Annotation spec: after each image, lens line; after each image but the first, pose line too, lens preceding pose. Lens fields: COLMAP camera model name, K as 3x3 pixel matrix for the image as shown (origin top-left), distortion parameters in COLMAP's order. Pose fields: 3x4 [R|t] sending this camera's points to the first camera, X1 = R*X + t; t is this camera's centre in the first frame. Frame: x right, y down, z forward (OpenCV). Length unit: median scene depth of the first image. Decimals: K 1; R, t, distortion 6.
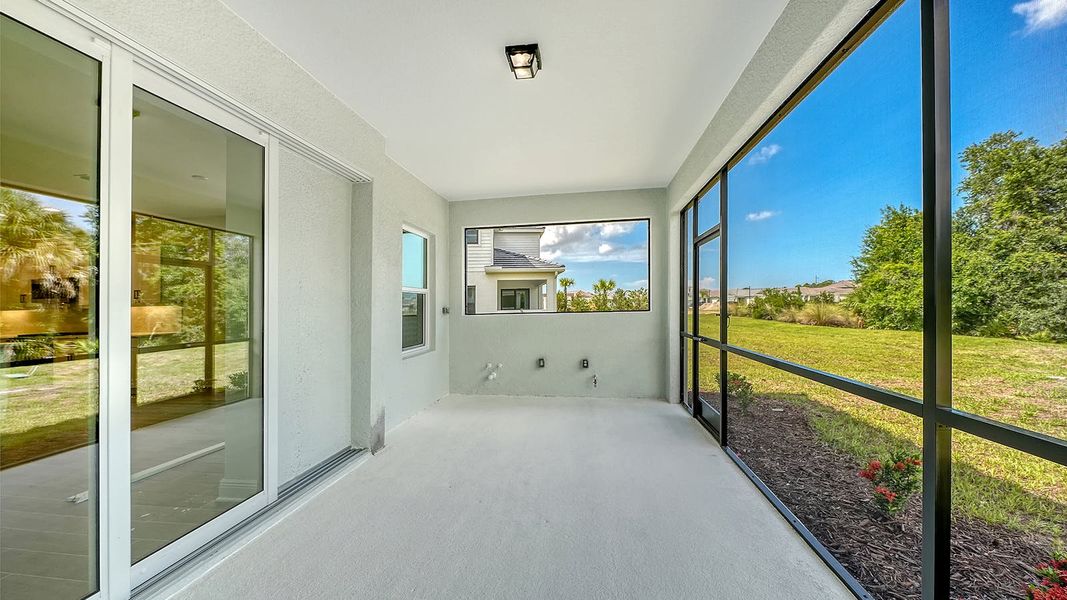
lens RADIAL K [[372.0, 0, 545.9], [0, 372.0, 301.3], [0, 0, 1]] dist [-0.001628, -0.001510]
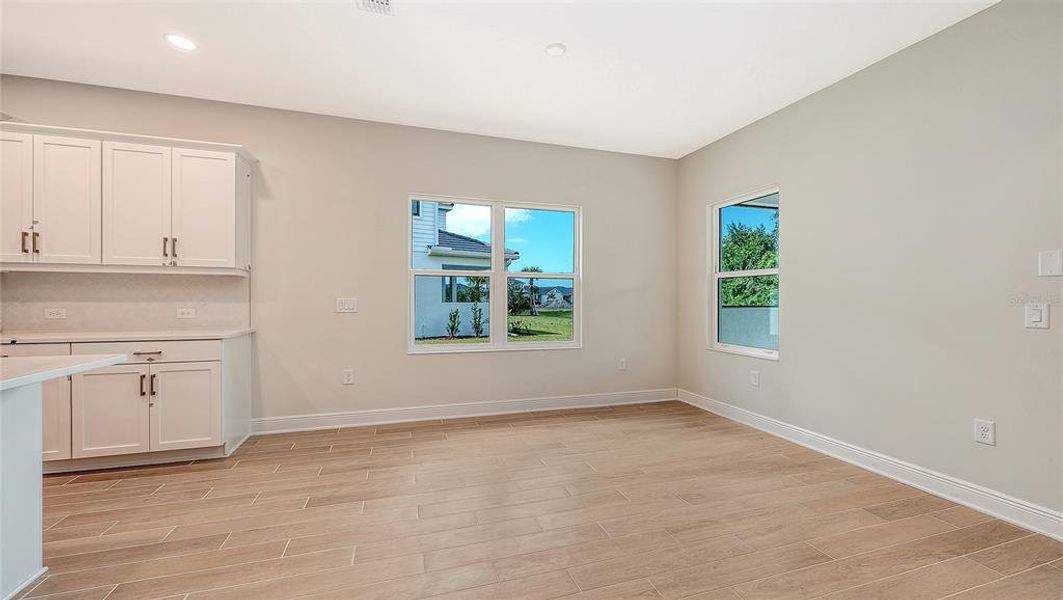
lens RADIAL K [[413.0, 0, 535.4], [0, 413.0, 297.8], [0, 0, 1]] dist [-0.001867, -0.000134]
pose [[0.896309, 0.028557, 0.442510, -0.309360], [-0.030358, 0.999535, -0.003013, 0.009459], [-0.442390, -0.010733, 0.896759, 0.118394]]
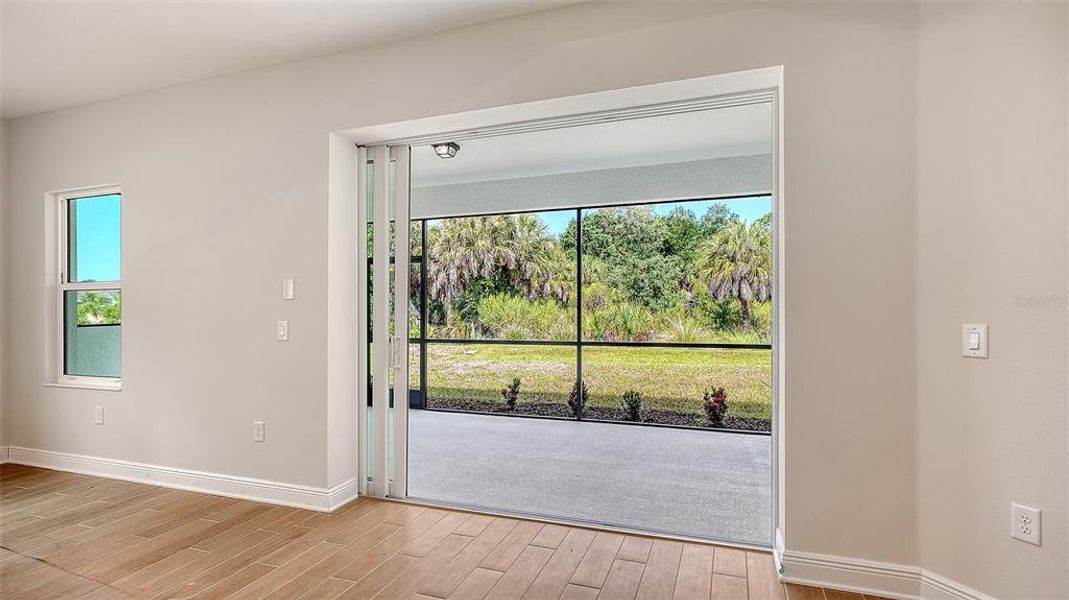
lens RADIAL K [[531.7, 0, 531.6], [0, 531.7, 298.2], [0, 0, 1]] dist [0.008960, 0.000808]
pose [[0.210918, 0.030853, 0.977017, -0.295557], [-0.007431, 0.999524, -0.029959, 0.002495], [-0.977476, -0.000941, 0.211047, 0.025479]]
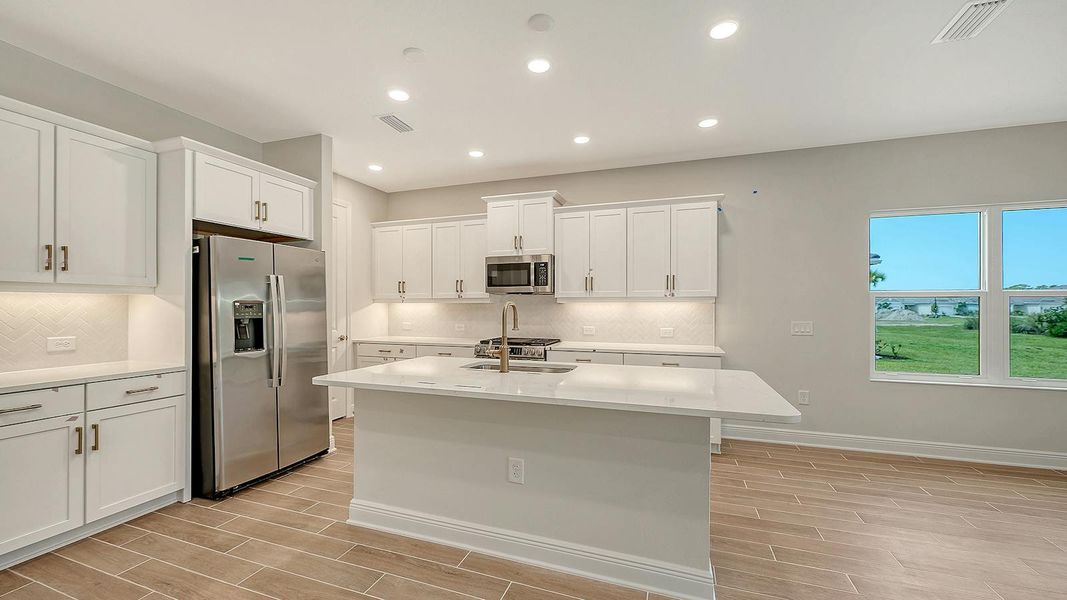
lens RADIAL K [[414.5, 0, 531.1], [0, 414.5, 303.3], [0, 0, 1]] dist [-0.001867, -0.000134]
pose [[0.981365, 0.022176, -0.190867, -0.410343], [-0.021782, 0.999754, 0.004162, 0.004121], [0.190912, 0.000073, 0.981607, 0.105158]]
